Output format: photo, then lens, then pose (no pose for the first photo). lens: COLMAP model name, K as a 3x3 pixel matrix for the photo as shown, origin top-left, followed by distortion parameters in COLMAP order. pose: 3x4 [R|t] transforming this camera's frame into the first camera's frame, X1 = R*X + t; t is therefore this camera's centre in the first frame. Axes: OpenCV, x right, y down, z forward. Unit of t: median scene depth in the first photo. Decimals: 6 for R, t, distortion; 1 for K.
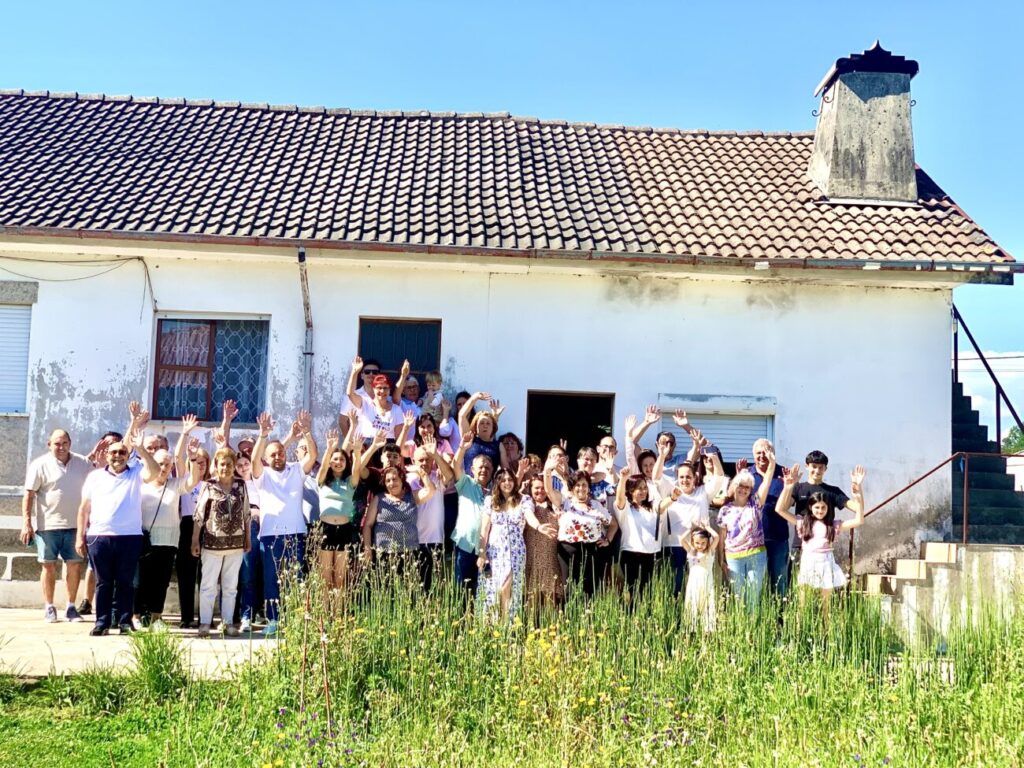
lens RADIAL K [[1524.5, 0, 512.5], [0, 1524.5, 380.3], [0, 0, 1]] dist [0.058983, 0.000000]
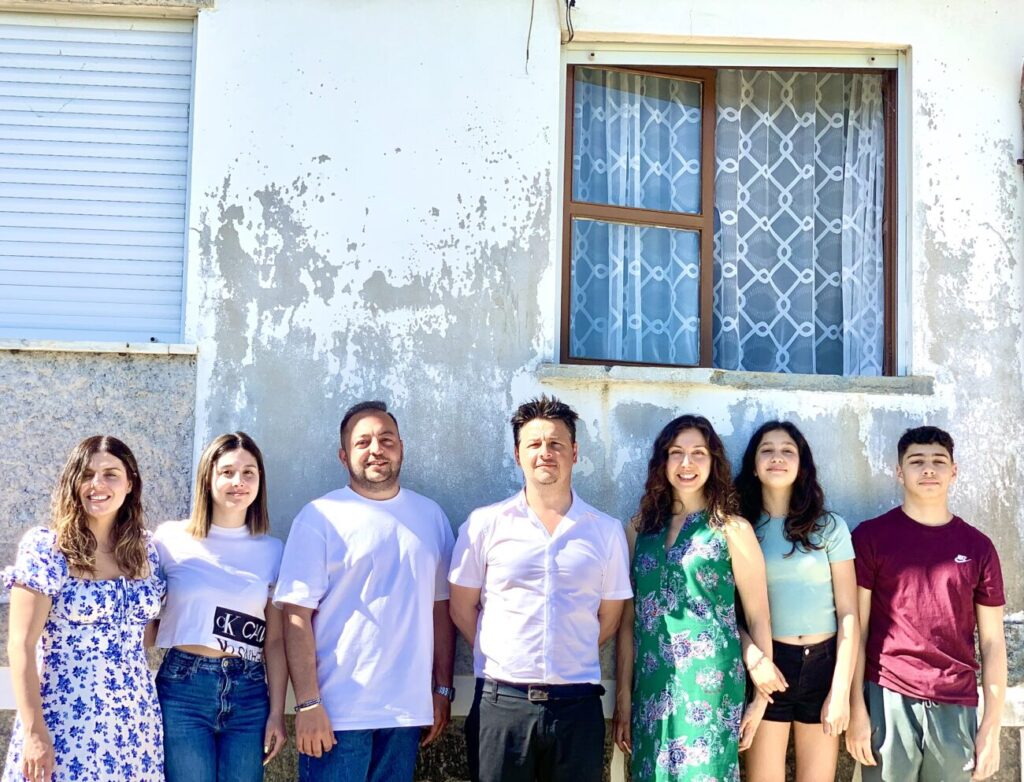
lens RADIAL K [[1562.3, 0, 513.8], [0, 1562.3, 386.9], [0, 0, 1]] dist [0.034991, 0.000000]
pose [[0.999971, -0.006804, 0.003532, -0.248866], [0.006845, 0.999907, -0.011777, 0.034485], [-0.003452, 0.011800, 0.999924, 0.669385]]
